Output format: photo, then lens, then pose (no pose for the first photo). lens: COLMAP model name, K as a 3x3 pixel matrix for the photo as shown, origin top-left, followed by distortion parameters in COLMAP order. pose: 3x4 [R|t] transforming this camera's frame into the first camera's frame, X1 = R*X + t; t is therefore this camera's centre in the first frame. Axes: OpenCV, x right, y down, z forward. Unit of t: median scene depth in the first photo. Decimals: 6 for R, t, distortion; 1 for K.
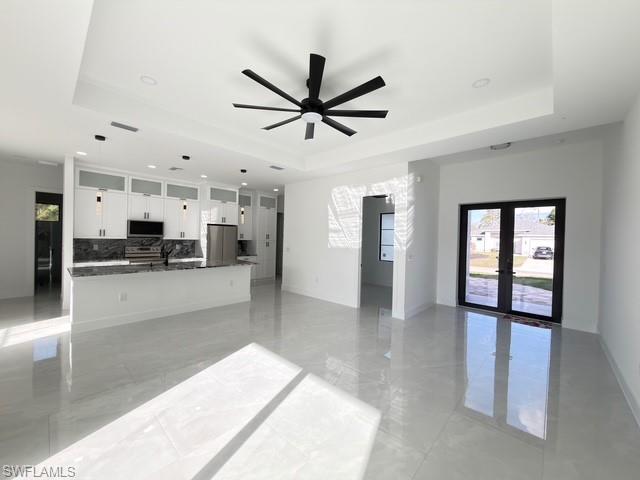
lens RADIAL K [[255.4, 0, 319.8], [0, 255.4, 239.3], [0, 0, 1]] dist [0.000607, -0.000284]
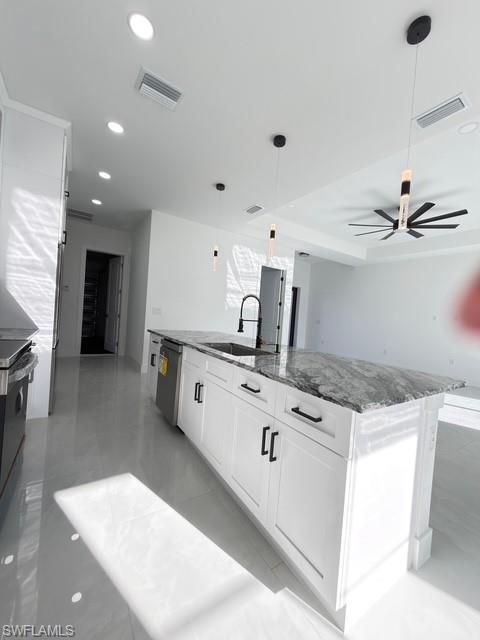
lens RADIAL K [[255.4, 0, 239.3], [0, 255.4, 320.9], [0, 0, 1]] dist [0.000607, -0.000284]
pose [[0.233827, -0.040496, 0.971434, -0.897412], [-0.072794, 0.995599, 0.059025, 0.018844], [-0.969549, -0.084516, 0.229850, 0.788394]]
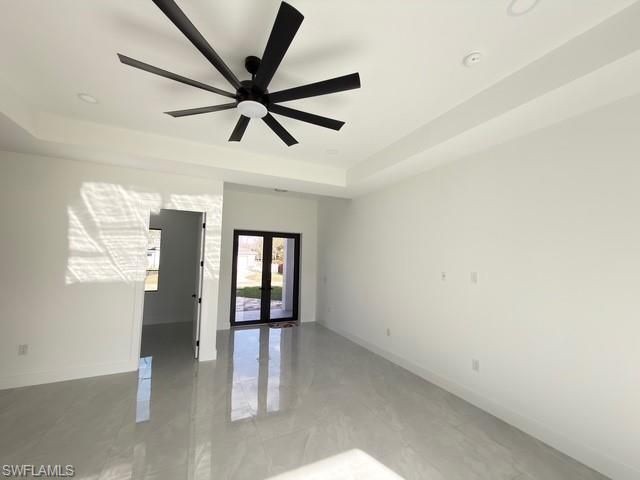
lens RADIAL K [[255.4, 0, 319.8], [0, 255.4, 239.3], [0, 0, 1]] dist [0.000607, -0.000284]
pose [[0.367249, 0.054956, 0.928498, -0.310121], [-0.002714, 0.998312, -0.058014, -0.035774], [-0.930119, 0.018786, 0.366778, 0.286974]]
